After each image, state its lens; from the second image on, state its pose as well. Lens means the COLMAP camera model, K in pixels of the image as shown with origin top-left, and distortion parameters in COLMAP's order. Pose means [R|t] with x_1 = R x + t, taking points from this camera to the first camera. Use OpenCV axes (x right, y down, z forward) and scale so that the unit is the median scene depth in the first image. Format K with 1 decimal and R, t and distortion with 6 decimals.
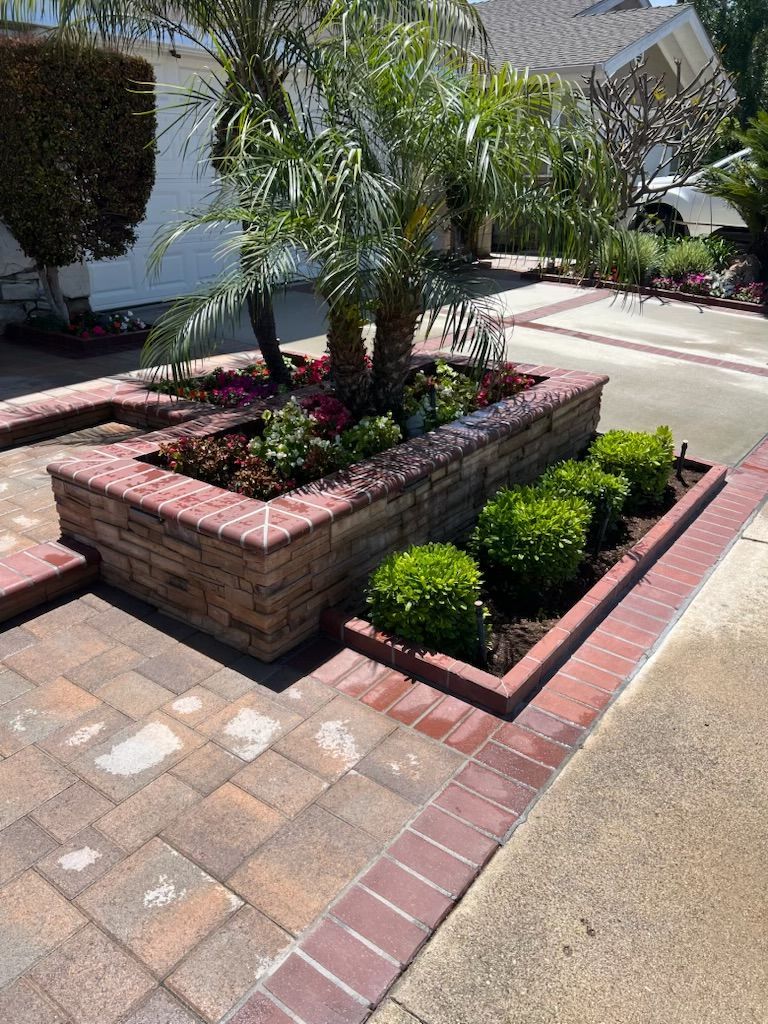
lens RADIAL K [[776.9, 0, 381.1], [0, 776.9, 511.0], [0, 0, 1]] dist [0.035973, -0.059403]
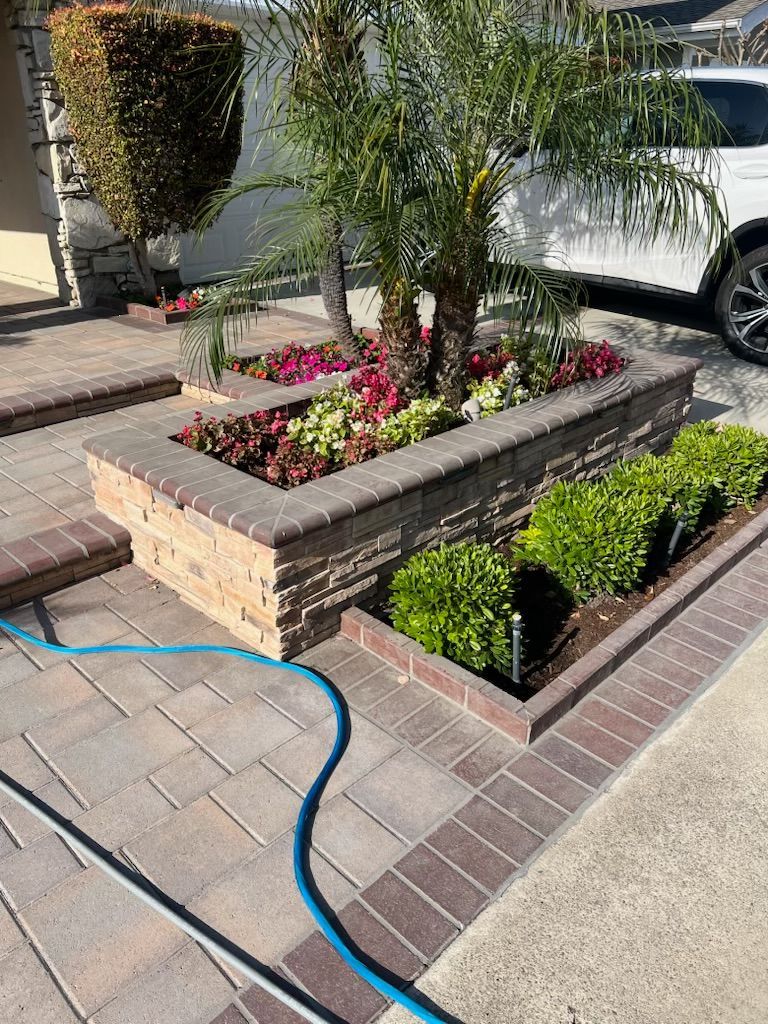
lens RADIAL K [[776.9, 0, 381.1], [0, 776.9, 511.0], [0, 0, 1]] dist [0.035973, -0.059403]
pose [[0.989762, 0.045758, -0.135193, 0.077015], [-0.041851, 0.998624, 0.031606, -0.017566], [0.136453, -0.025624, 0.990315, 0.077901]]
